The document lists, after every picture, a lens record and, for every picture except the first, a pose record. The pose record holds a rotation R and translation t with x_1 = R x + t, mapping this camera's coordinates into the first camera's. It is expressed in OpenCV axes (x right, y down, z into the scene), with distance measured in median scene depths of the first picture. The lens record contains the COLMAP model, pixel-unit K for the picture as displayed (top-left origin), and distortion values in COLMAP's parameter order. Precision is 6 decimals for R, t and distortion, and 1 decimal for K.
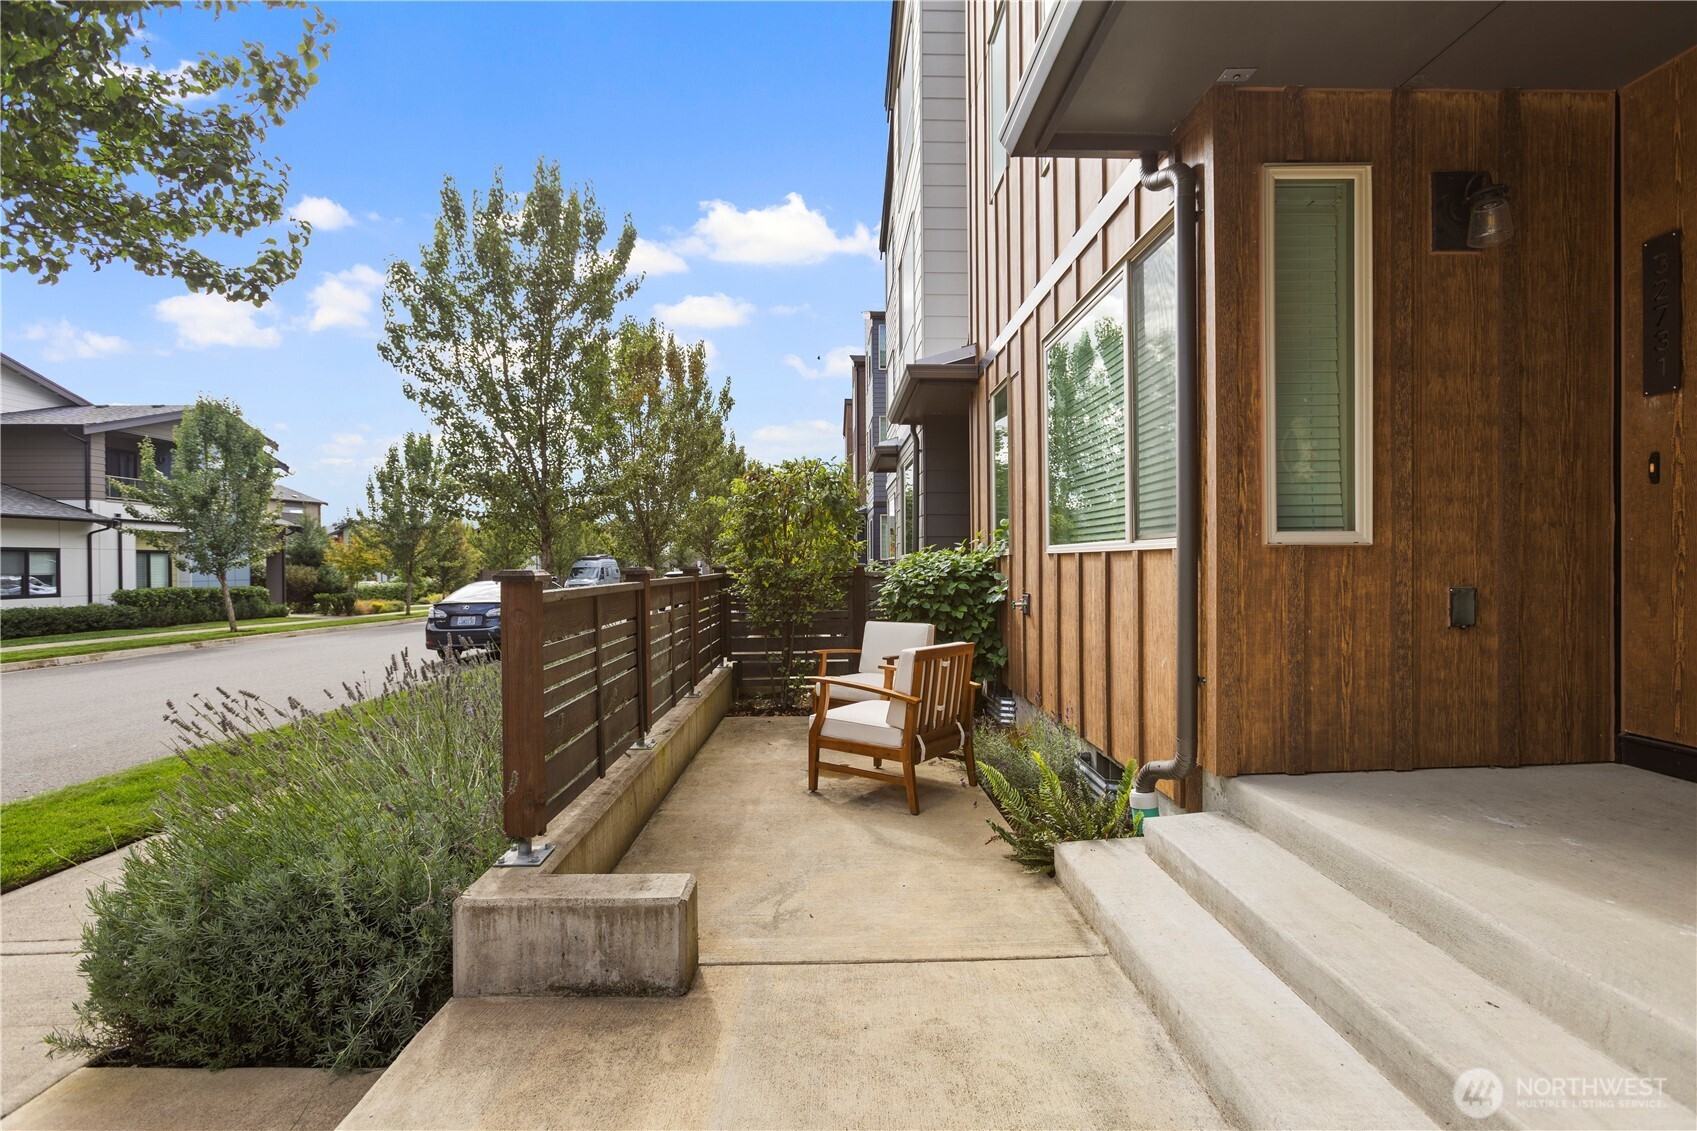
lens RADIAL K [[755.4, 0, 848.5], [0, 755.4, 565.5], [0, 0, 1]] dist [-0.002275, -0.000189]
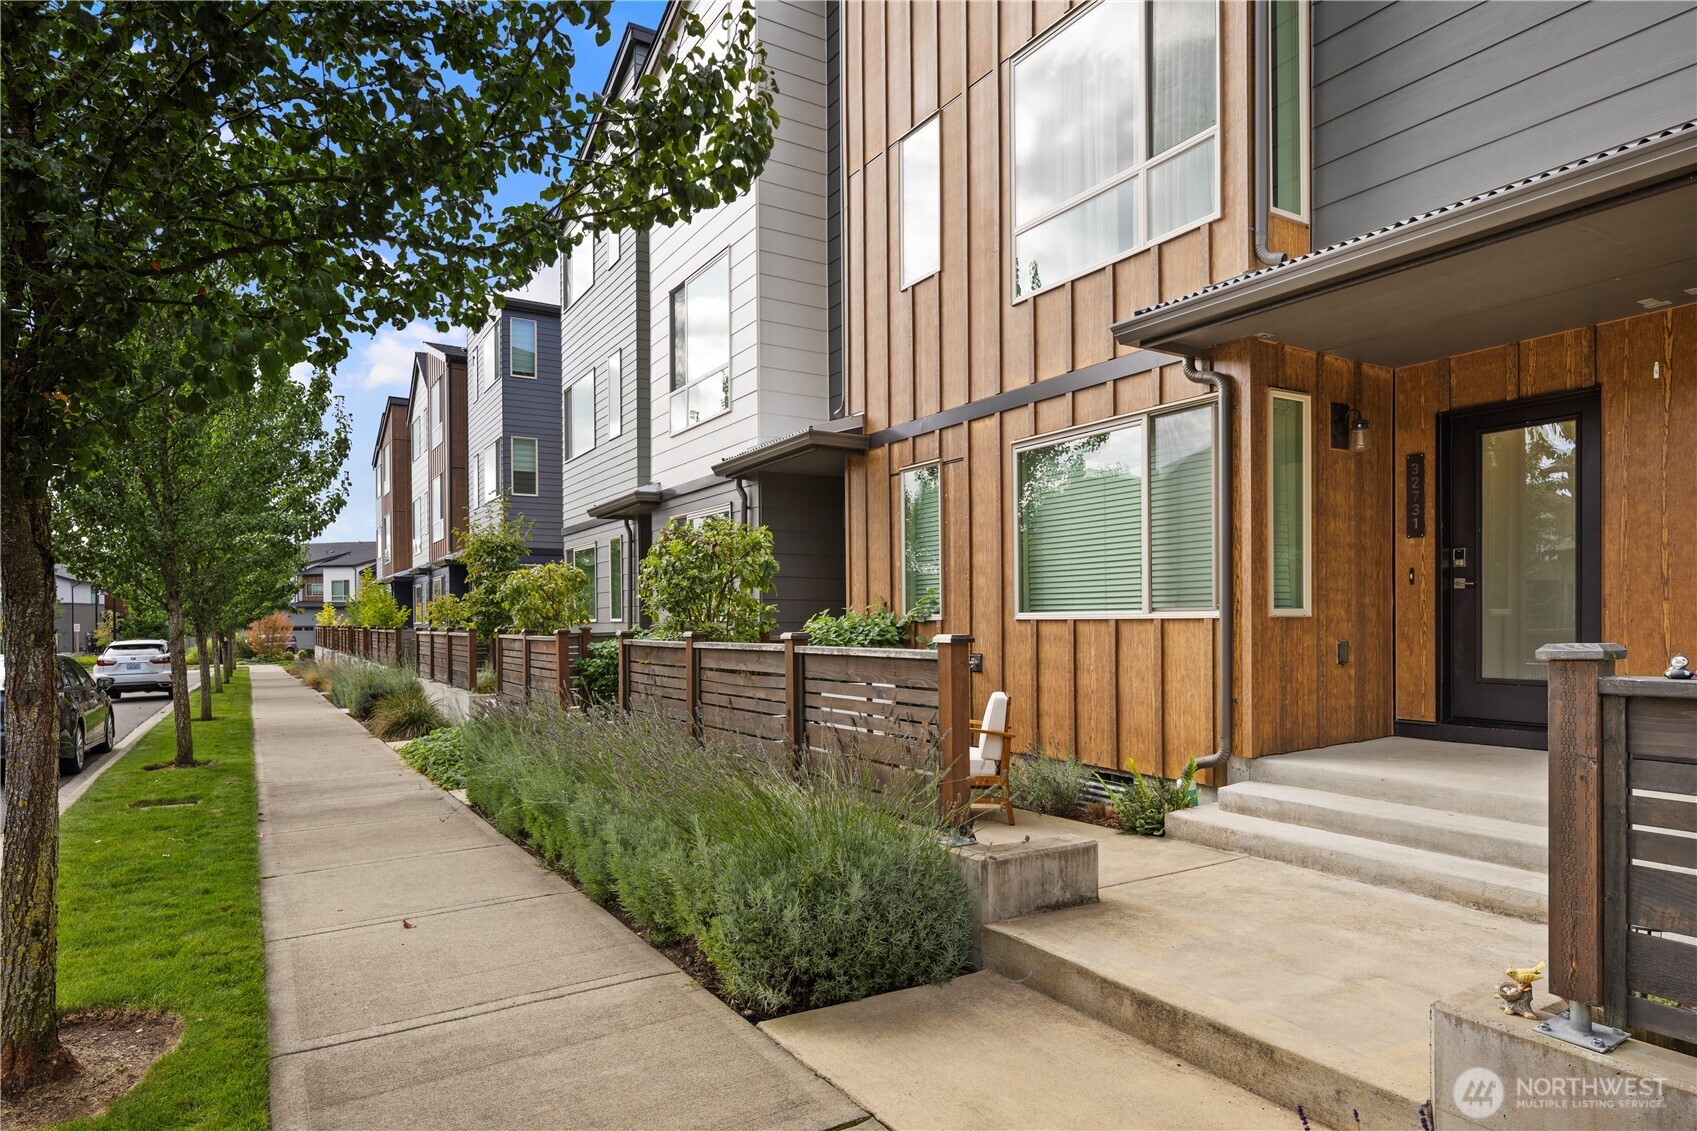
lens RADIAL K [[988.8, 0, 853.3], [0, 988.8, 627.4], [0, 0, 1]] dist [-0.002411, -0.000306]
pose [[0.864451, -0.002970, 0.502708, -1.329894], [0.003912, 0.999992, -0.000819, -0.004849], [-0.502701, 0.002675, 0.864456, -0.417735]]
